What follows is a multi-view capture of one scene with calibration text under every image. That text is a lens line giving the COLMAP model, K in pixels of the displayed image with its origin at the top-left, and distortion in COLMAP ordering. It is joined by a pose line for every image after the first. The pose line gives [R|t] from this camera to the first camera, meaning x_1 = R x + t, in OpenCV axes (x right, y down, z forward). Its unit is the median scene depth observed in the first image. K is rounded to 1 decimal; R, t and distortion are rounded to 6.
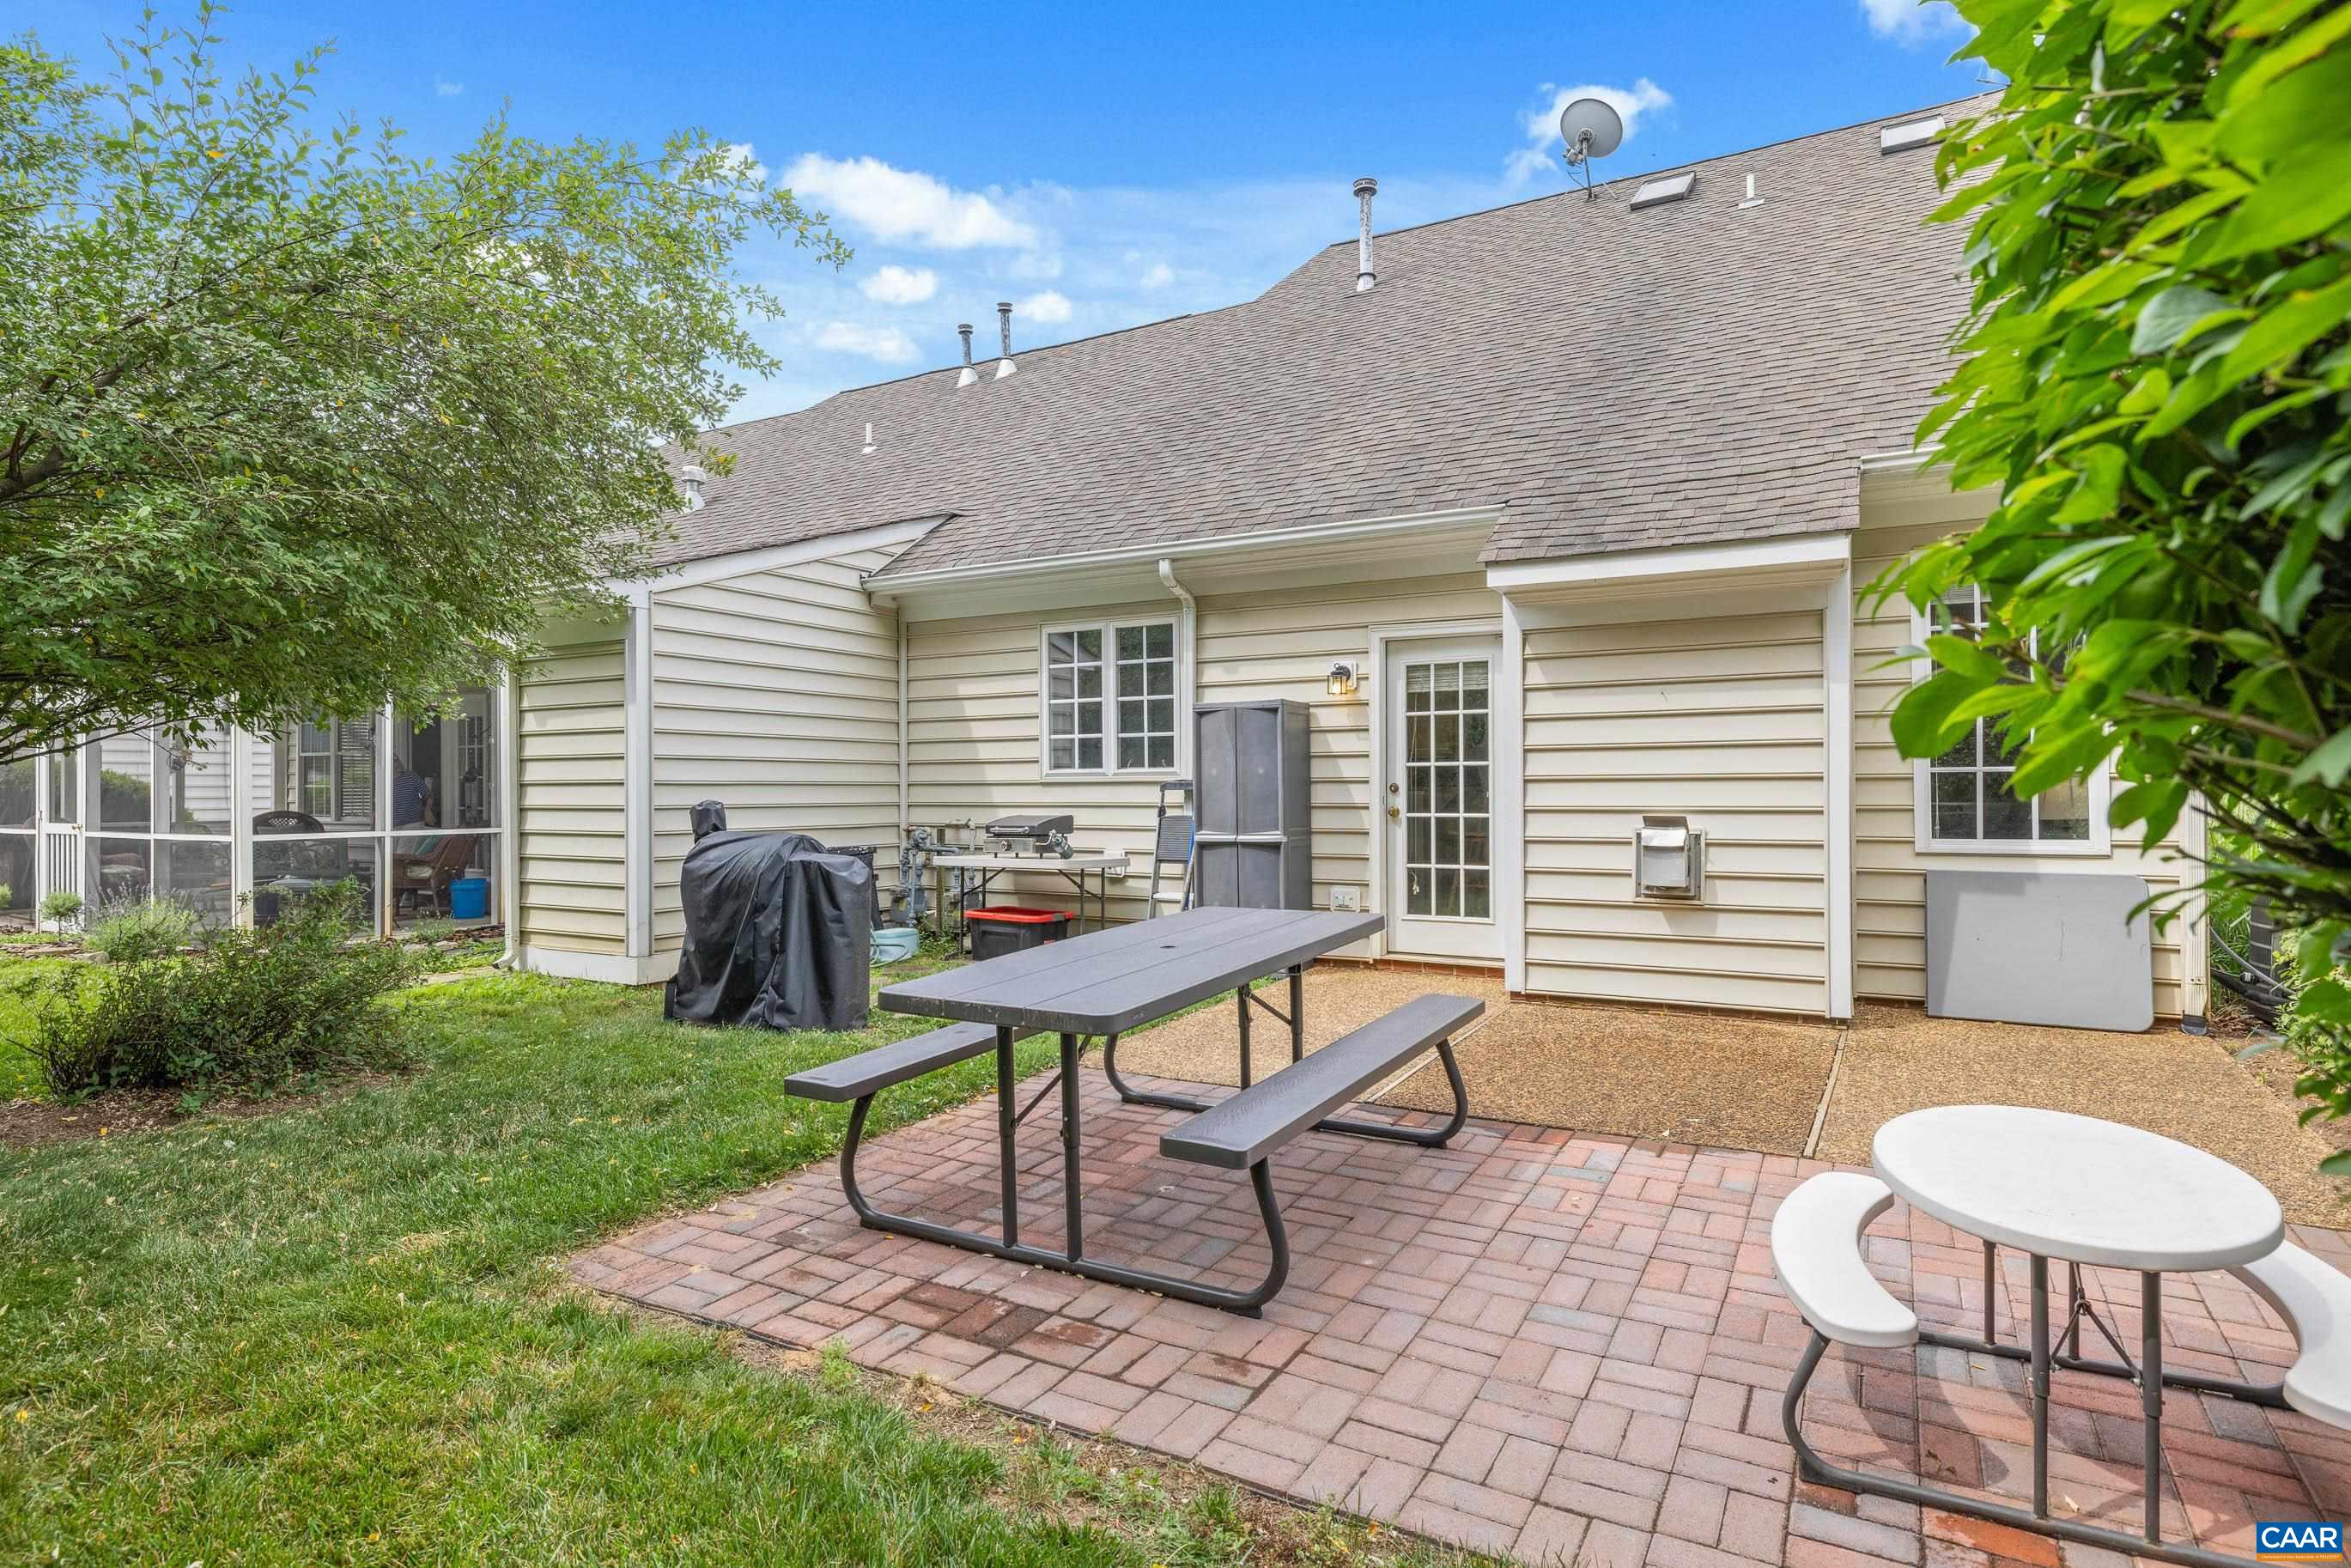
lens RADIAL K [[1152.8, 0, 1243.2], [0, 1152.8, 801.4], [0, 0, 1]] dist [-0.002397, 0.000347]
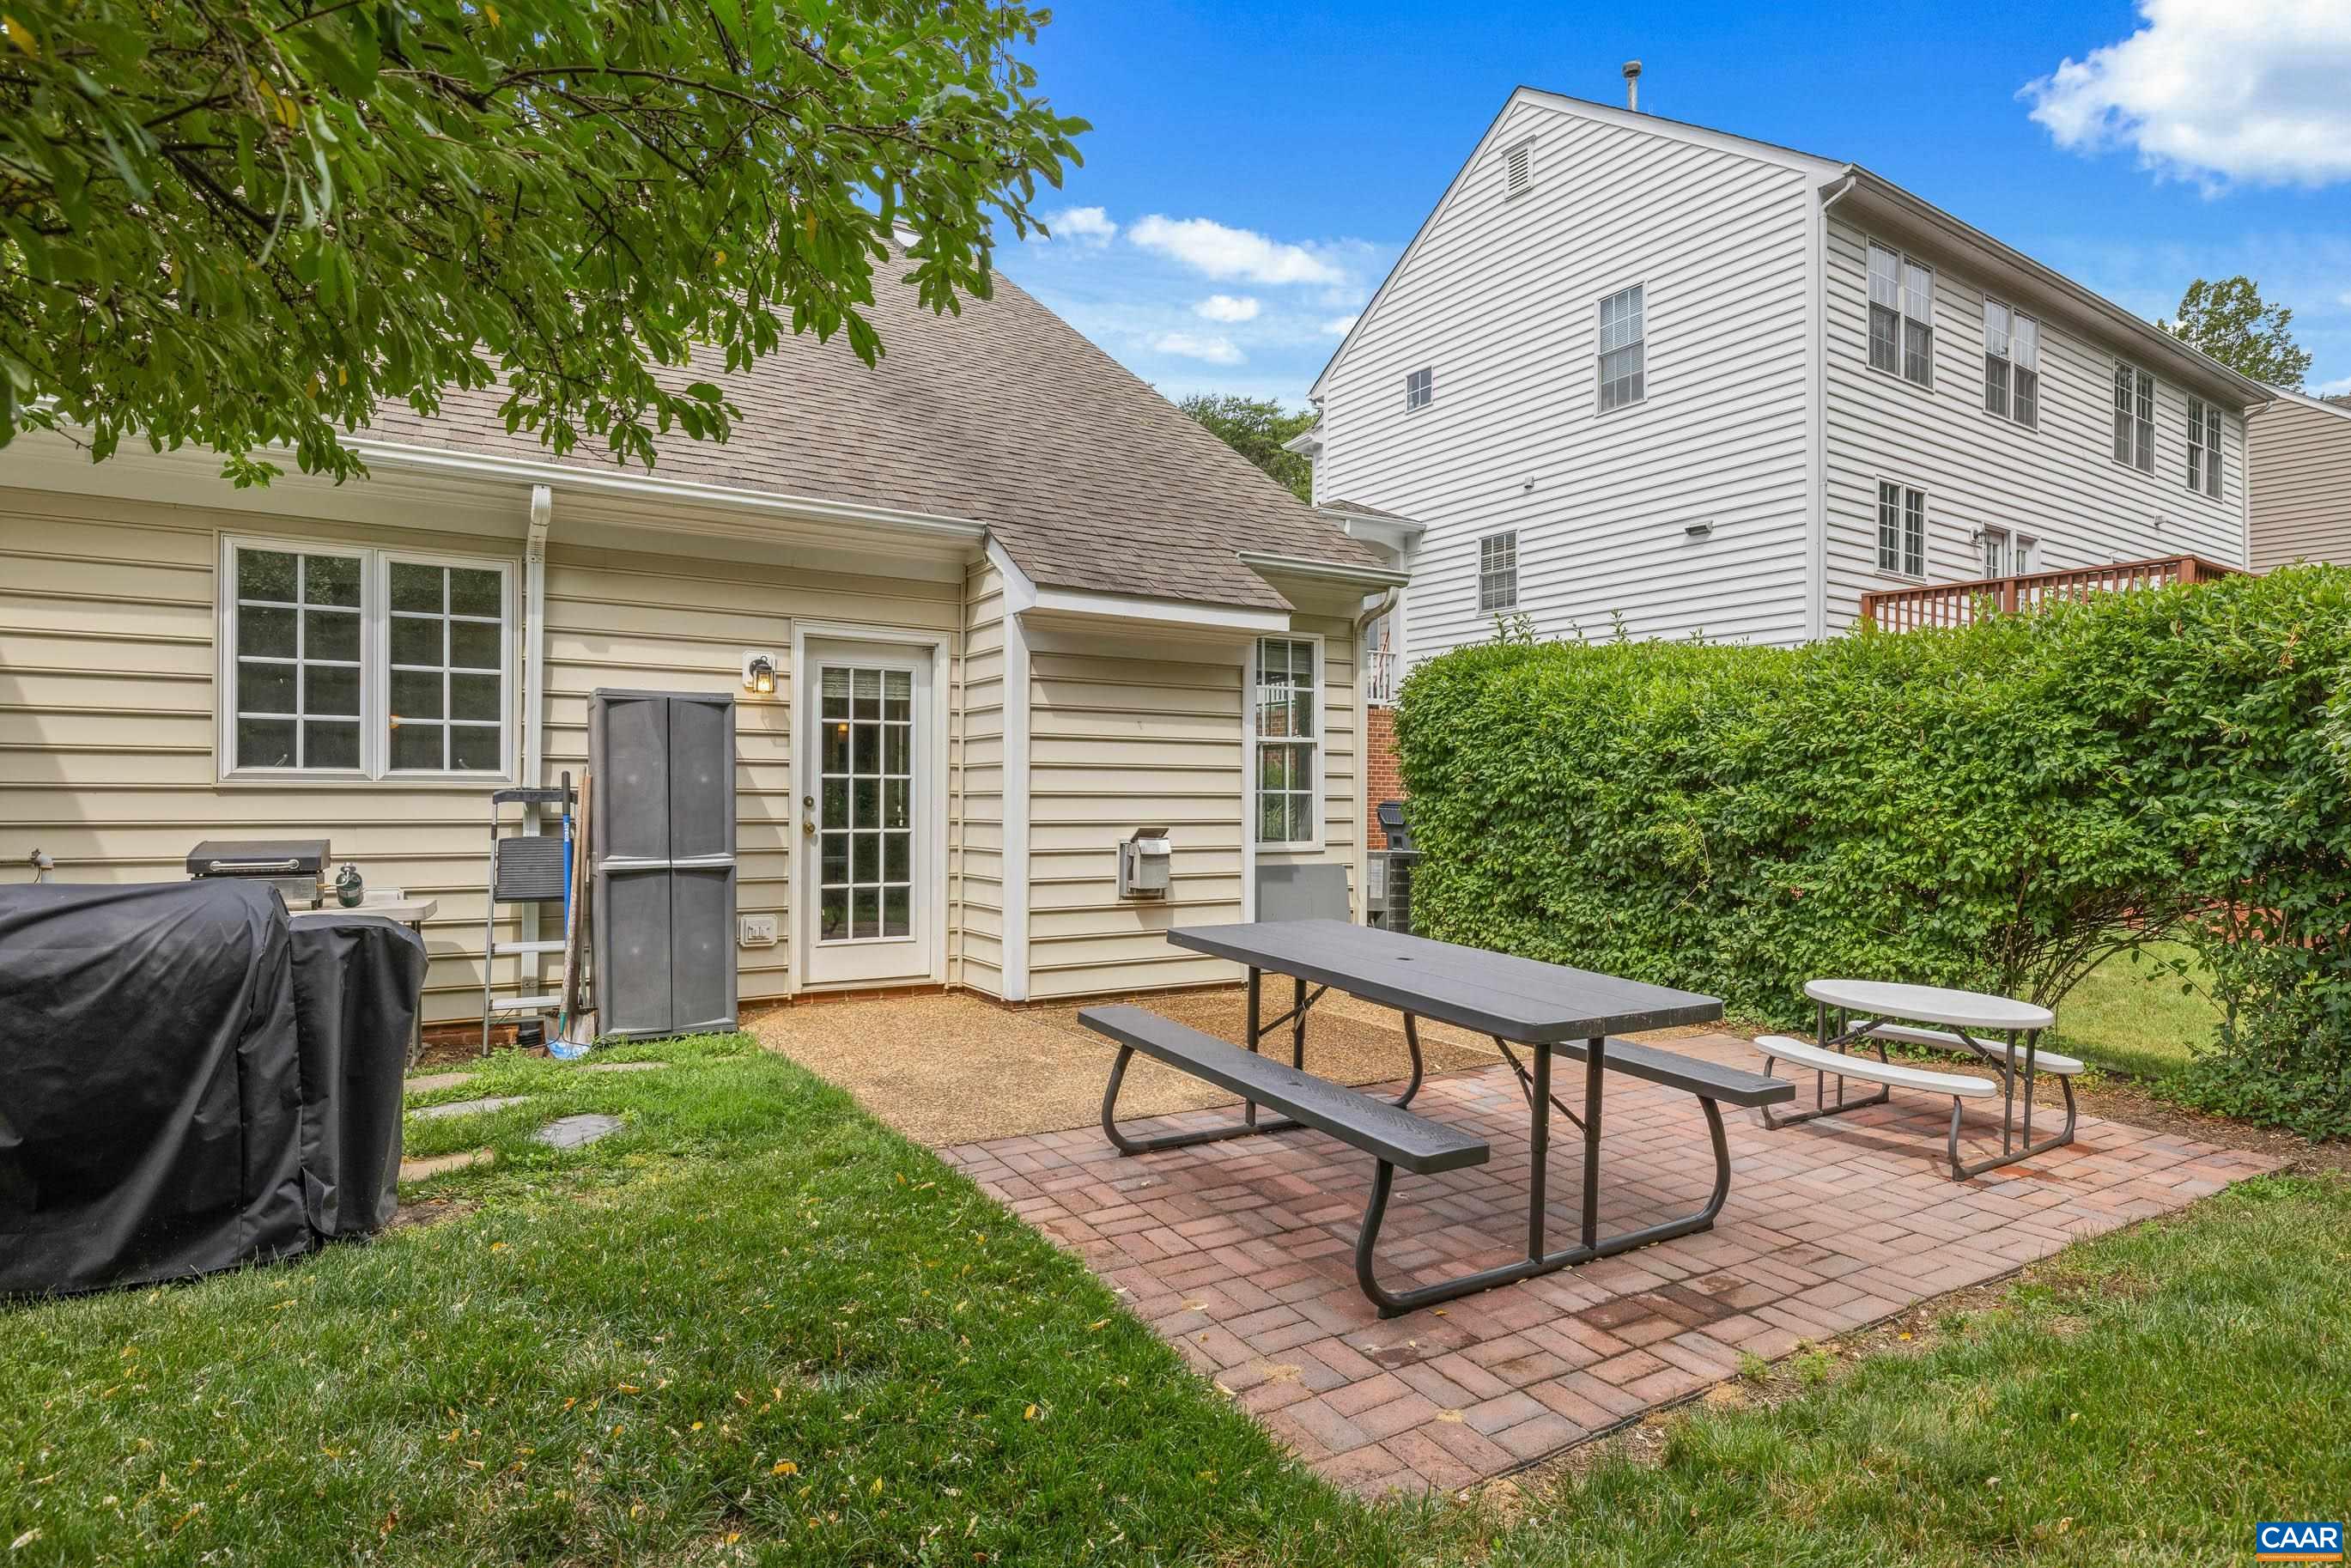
lens RADIAL K [[1152.0, 0, 1153.1], [0, 1152.0, 815.1], [0, 0, 1]] dist [0.000154, 0.000342]
pose [[0.552938, -0.002641, 0.833218, -0.473830], [0.002759, 0.999995, 0.001339, -0.001572], [-0.833218, 0.001558, 0.552943, 0.281894]]
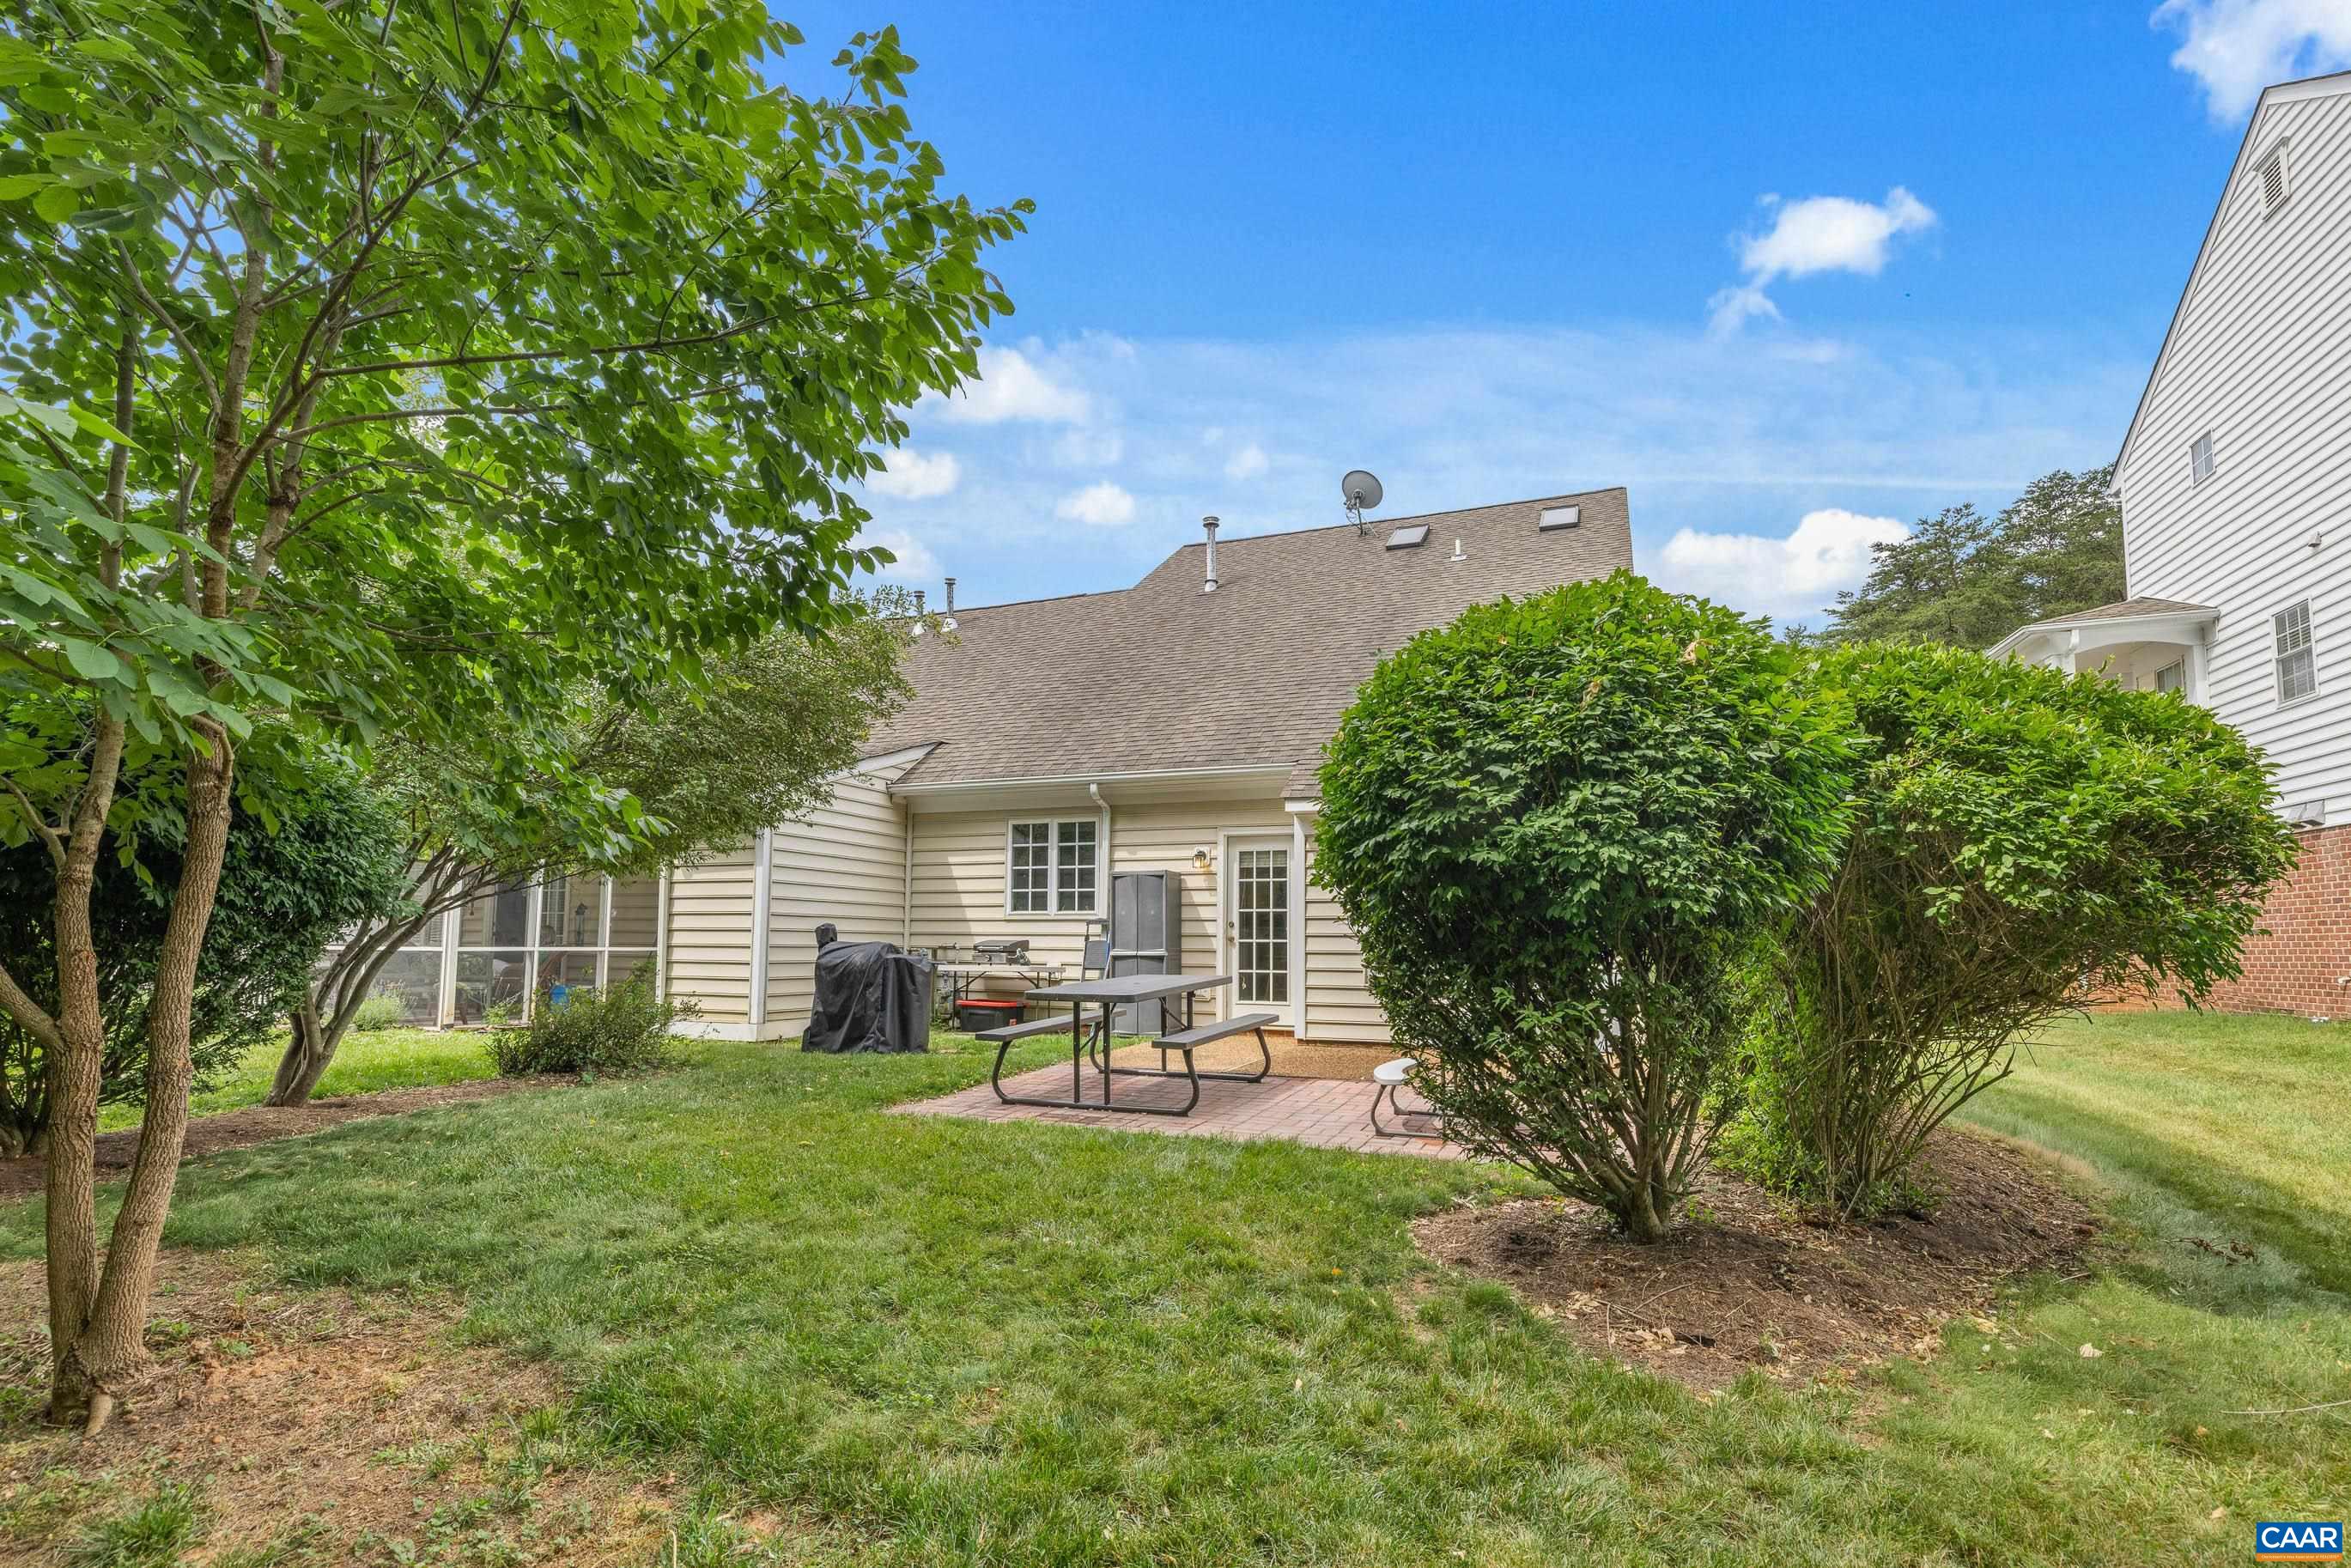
lens RADIAL K [[979.2, 0, 1237.2], [0, 979.2, 898.0], [0, 0, 1]] dist [0.000337, 0.000201]
pose [[0.988897, 0.017754, 0.147541, -0.070733], [-0.009264, 0.998272, -0.058030, 0.032326], [-0.148316, 0.056019, 0.987352, -0.402681]]
